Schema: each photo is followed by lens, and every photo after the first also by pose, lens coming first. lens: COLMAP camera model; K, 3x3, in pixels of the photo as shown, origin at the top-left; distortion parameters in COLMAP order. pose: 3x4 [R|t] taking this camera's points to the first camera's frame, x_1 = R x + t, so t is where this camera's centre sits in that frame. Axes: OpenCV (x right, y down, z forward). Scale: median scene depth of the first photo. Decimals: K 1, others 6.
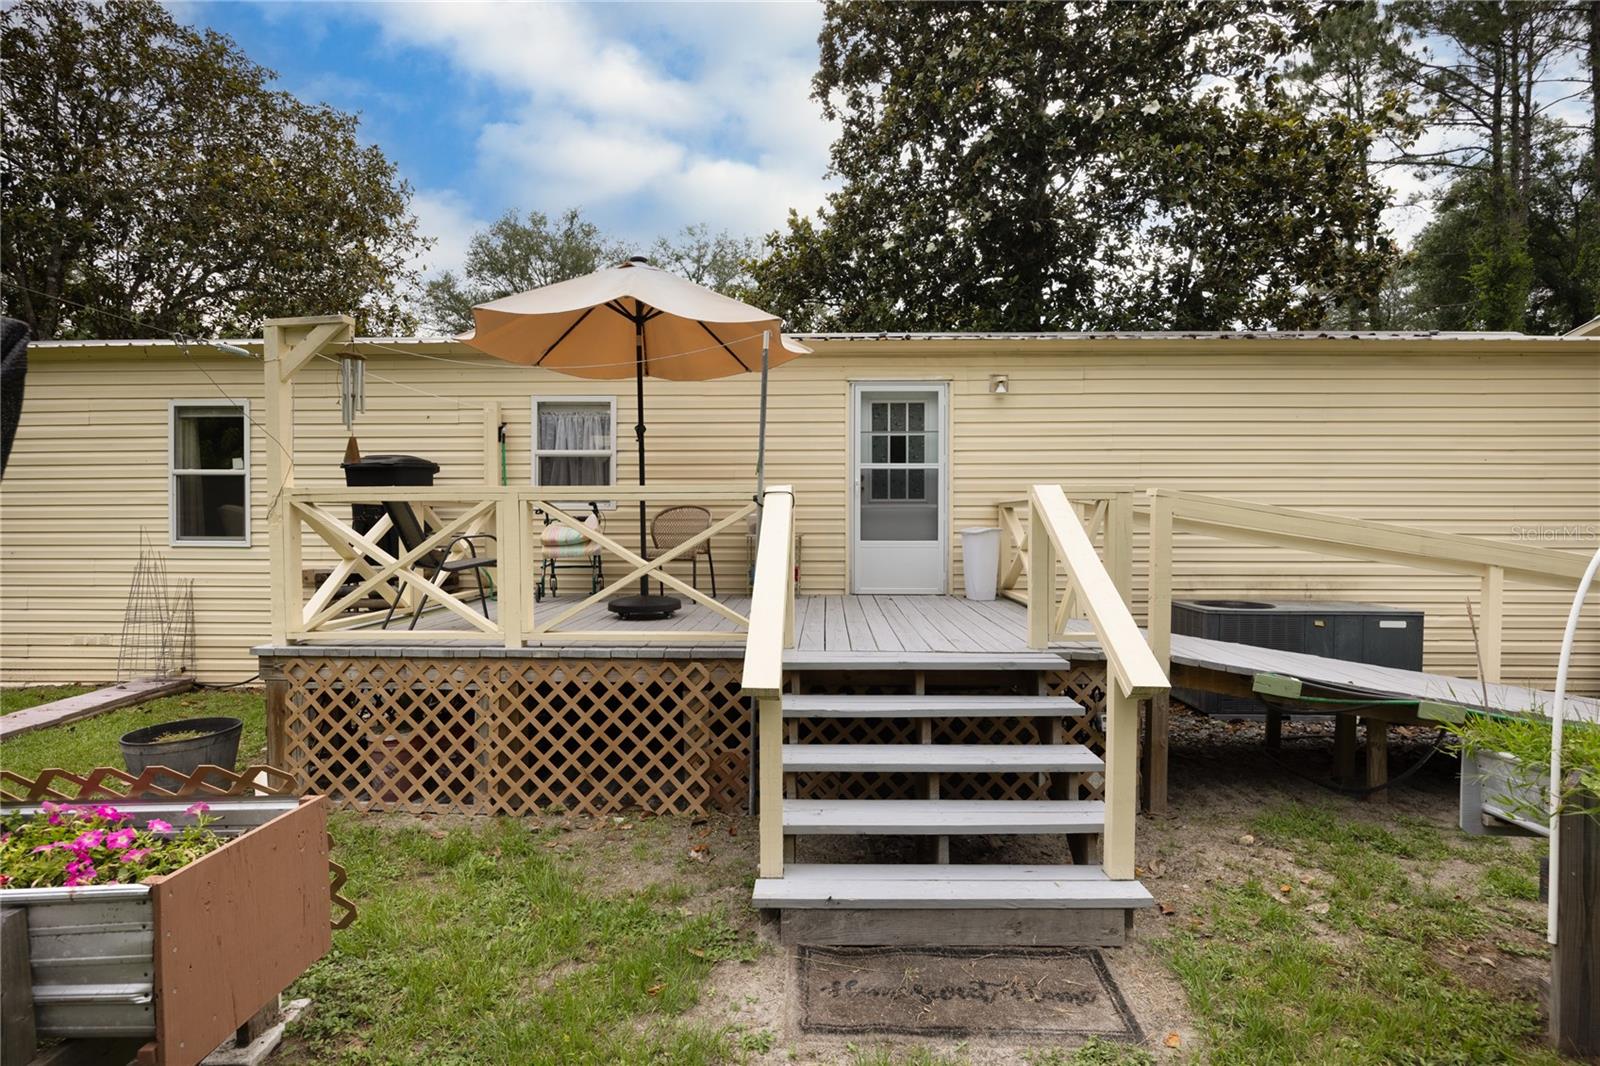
lens RADIAL K [[786.5, 0, 813.0], [0, 786.5, 532.1], [0, 0, 1]] dist [-0.008833, 0.000969]
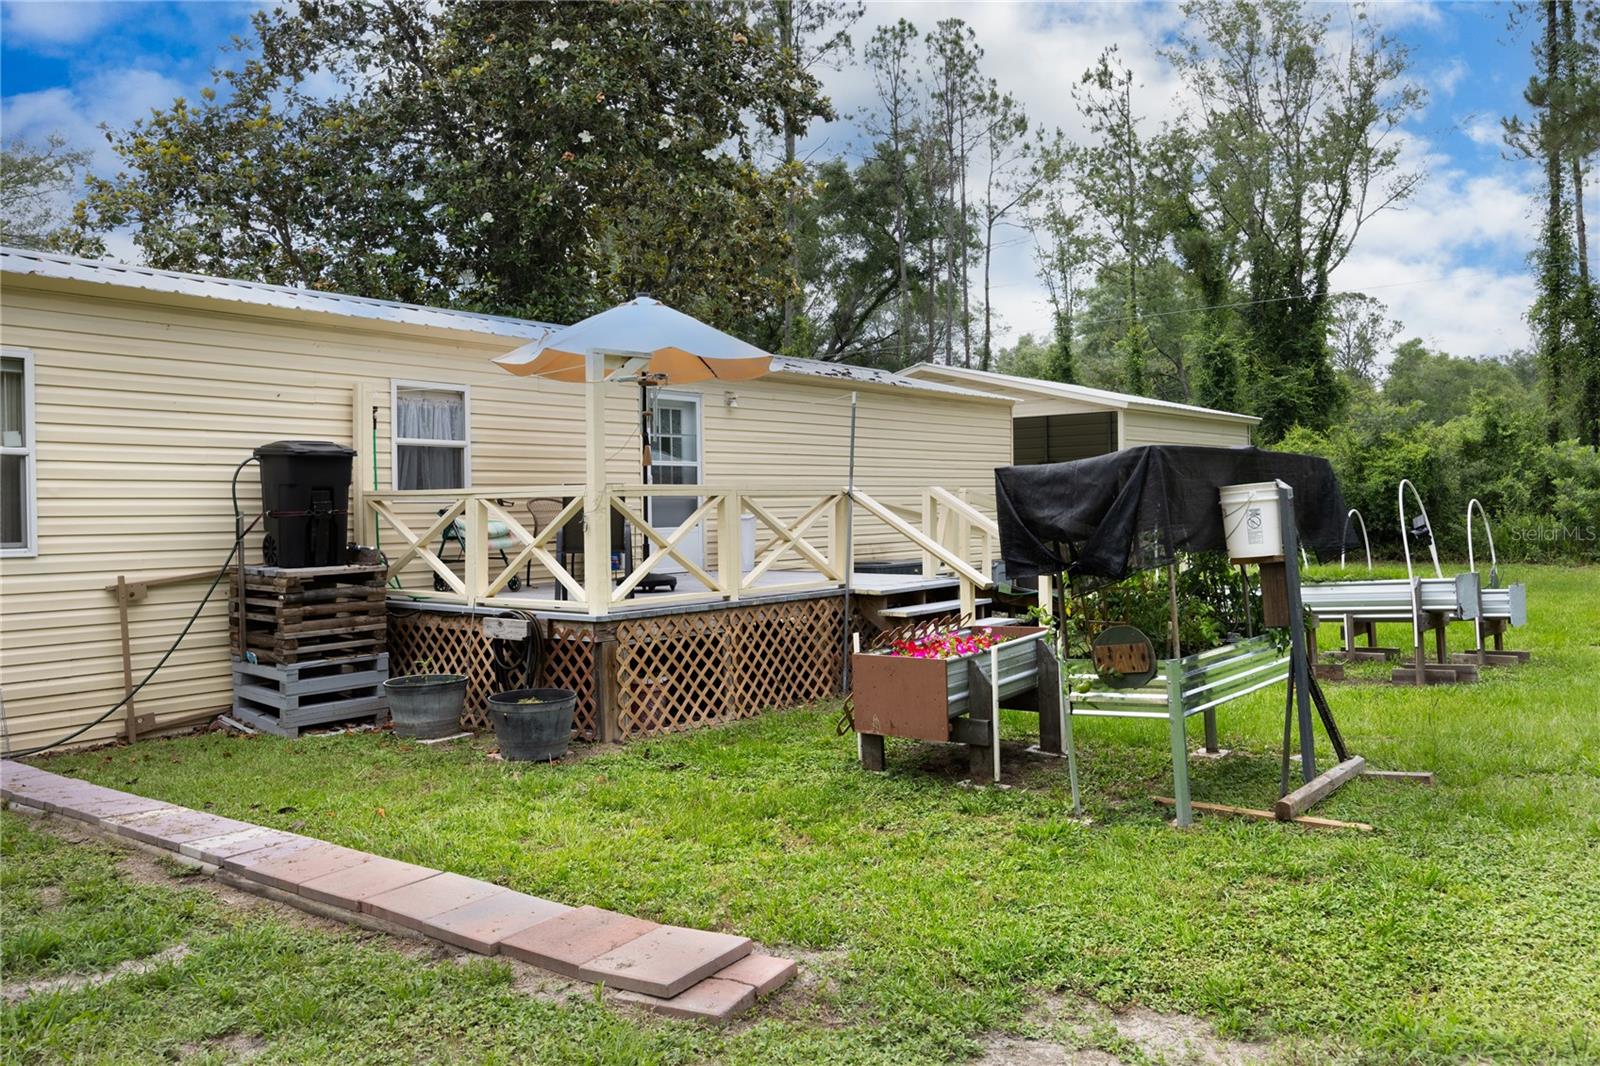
lens RADIAL K [[1183.5, 0, 797.2], [0, 1183.5, 528.8], [0, 0, 1]] dist [0.008700, 0.001795]
pose [[0.603337, -0.023615, 0.797137, -2.013188], [0.025358, 0.999624, 0.010420, 0.000356], [-0.797083, 0.013927, 0.603709, -0.366903]]
